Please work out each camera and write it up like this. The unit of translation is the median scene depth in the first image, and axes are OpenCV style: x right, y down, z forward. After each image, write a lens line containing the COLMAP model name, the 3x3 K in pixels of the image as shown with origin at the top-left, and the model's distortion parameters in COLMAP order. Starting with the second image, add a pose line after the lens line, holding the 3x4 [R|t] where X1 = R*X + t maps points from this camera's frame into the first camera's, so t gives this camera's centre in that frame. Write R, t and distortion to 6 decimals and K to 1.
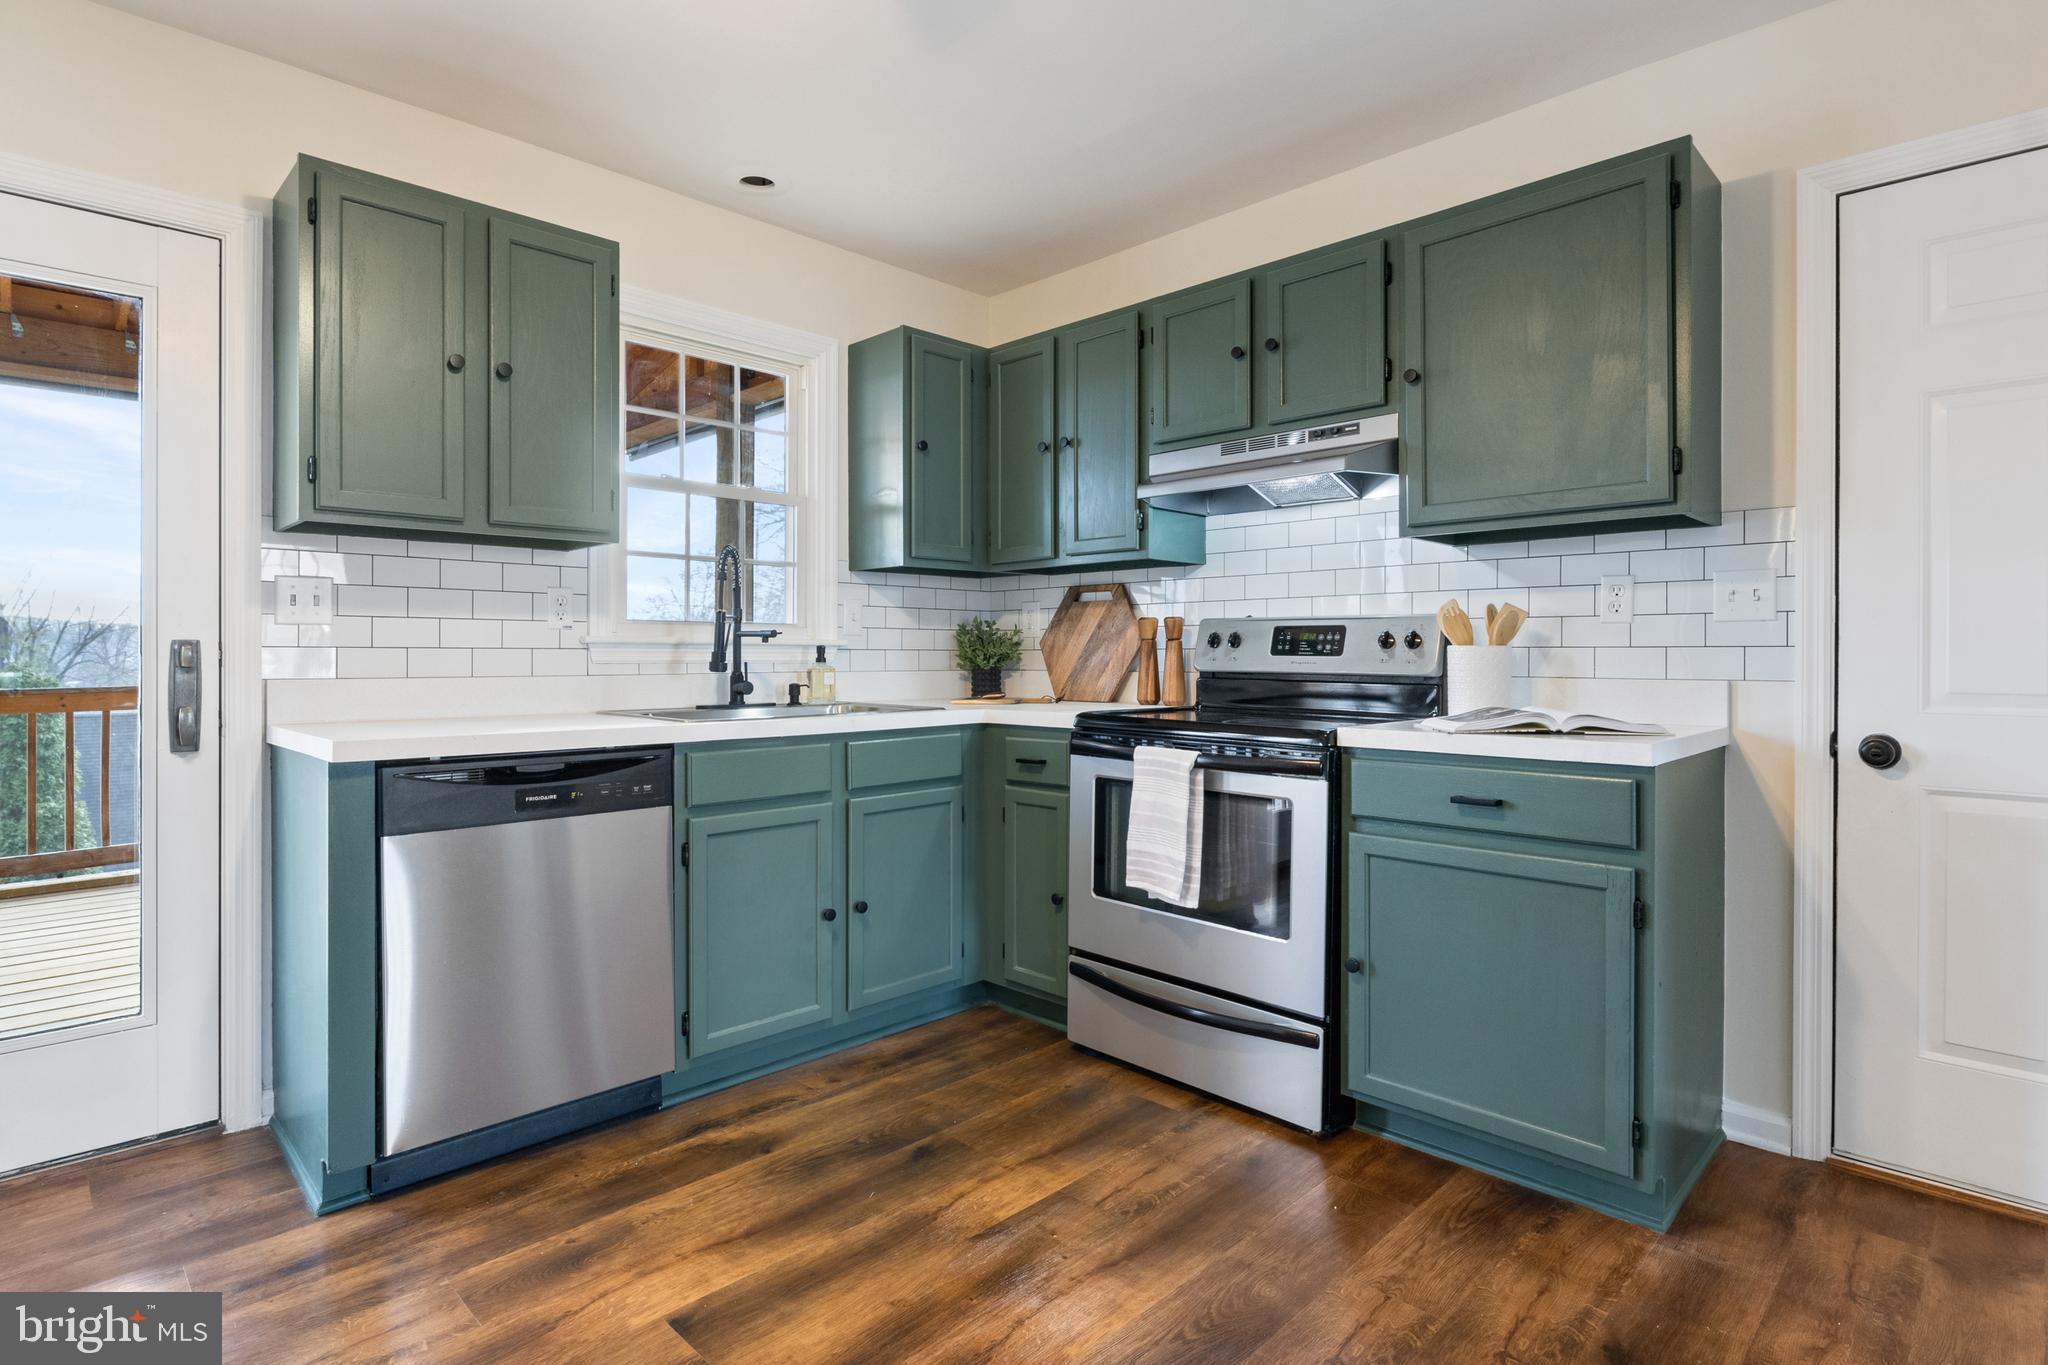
lens RADIAL K [[1029.3, 0, 1013.3], [0, 1029.3, 658.0], [0, 0, 1]] dist [-0.003698, 0.004156]
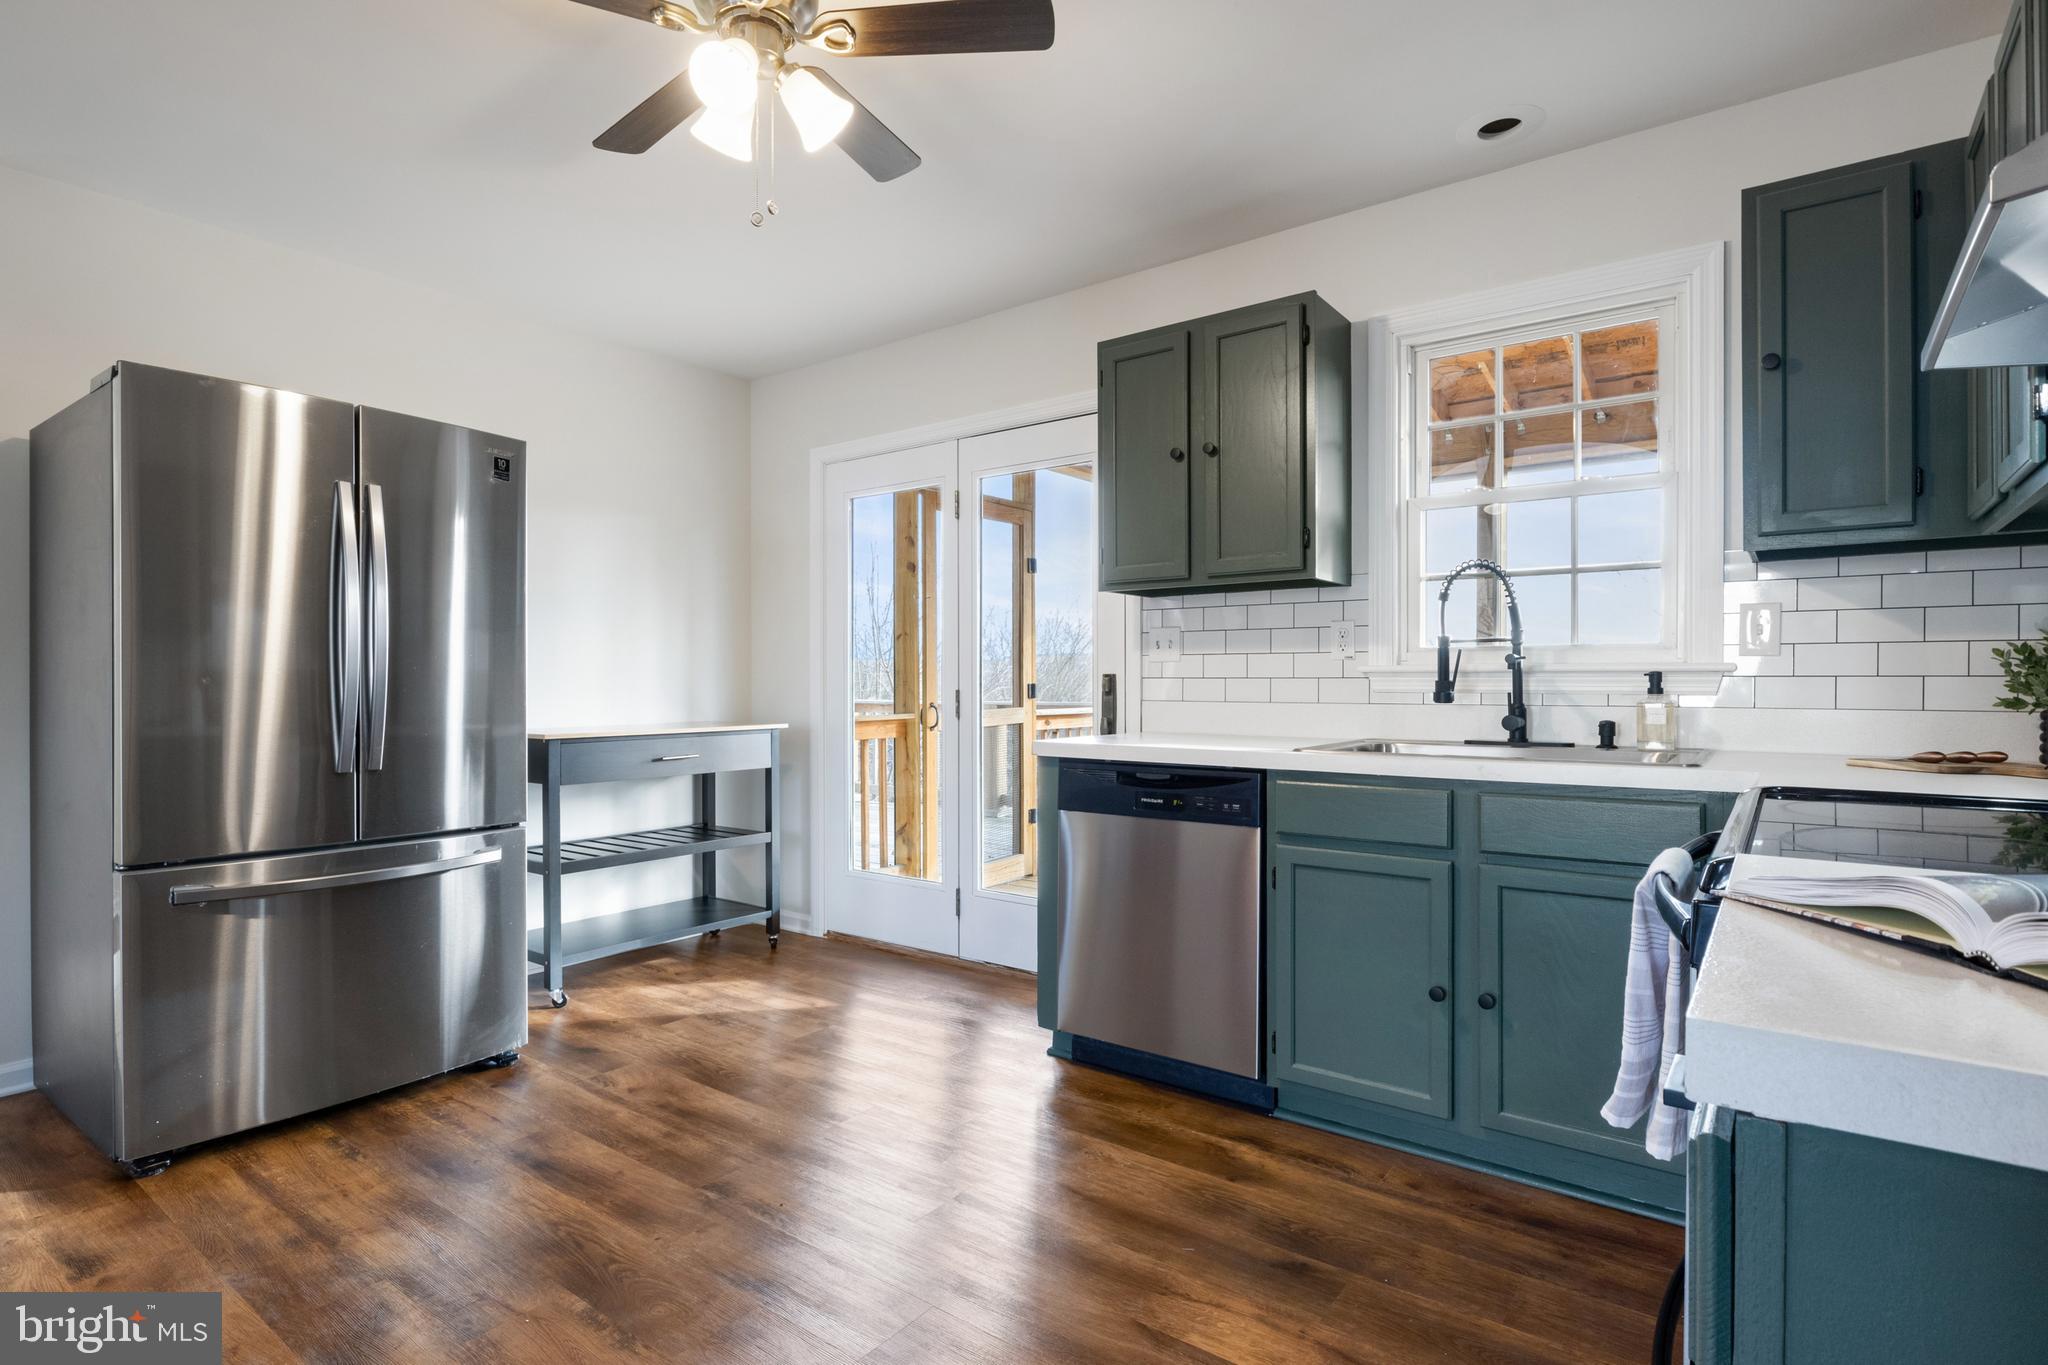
lens RADIAL K [[1029.3, 0, 1021.1], [0, 1029.3, 685.4], [0, 0, 1]] dist [-0.003698, 0.004156]
pose [[0.146750, 0.003230, -0.989168, 0.631369], [-0.003463, 0.999990, 0.002751, -0.003561], [0.989168, 0.003022, 0.146760, 0.567695]]
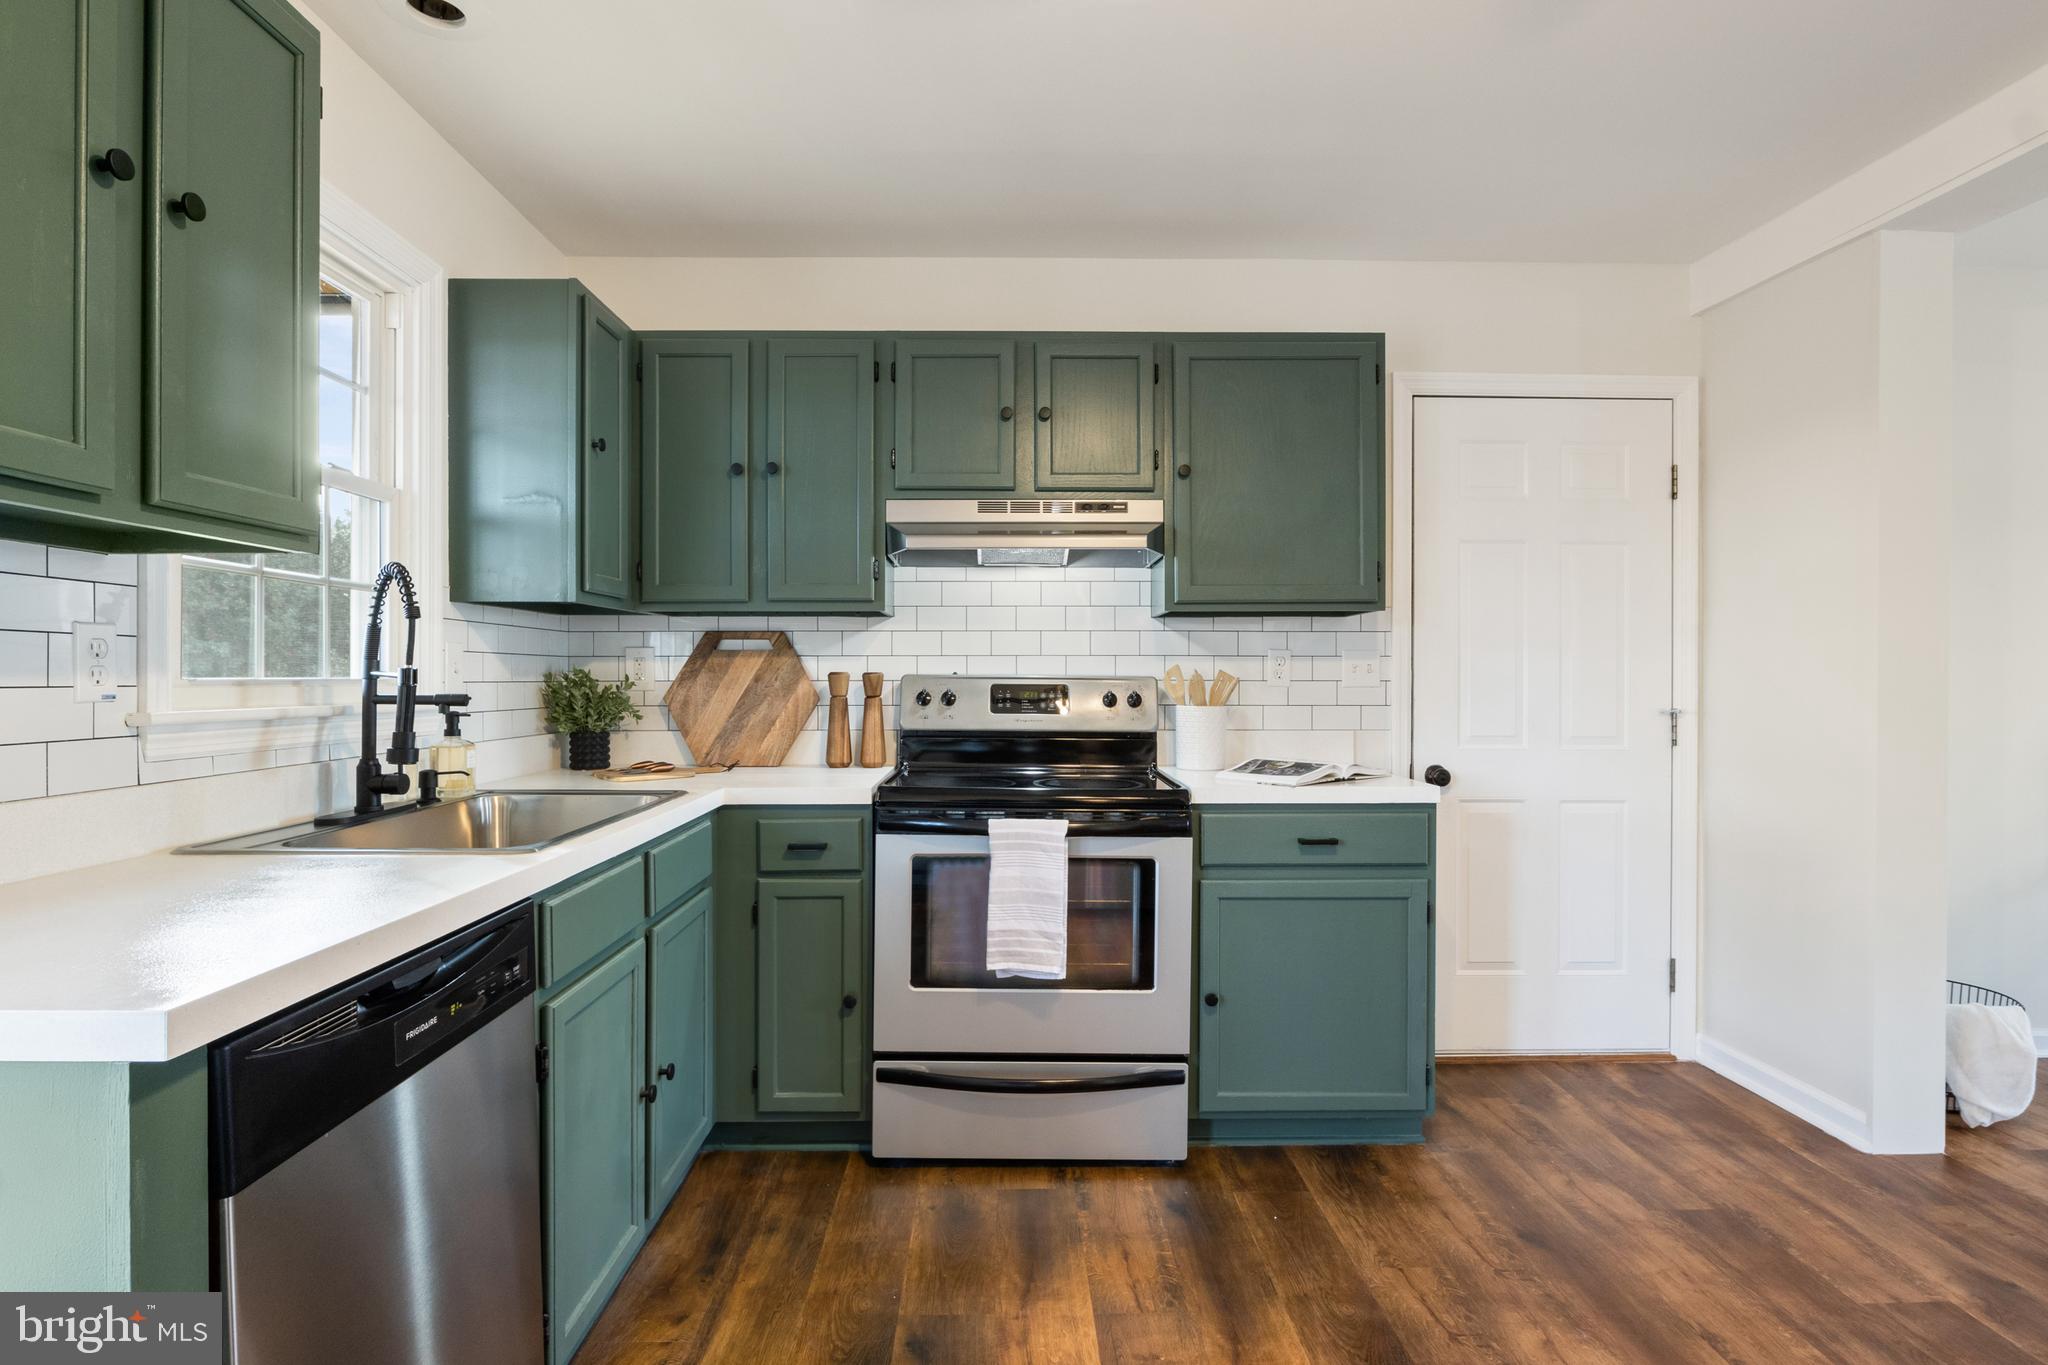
lens RADIAL K [[1029.3, 0, 1008.6], [0, 1029.3, 679.5], [0, 0, 1]] dist [-0.003698, 0.004156]
pose [[0.699500, -0.002145, 0.714629, -0.543915], [0.002169, 0.999997, 0.000878, -0.043311], [-0.714629, 0.000936, 0.699503, 0.331612]]
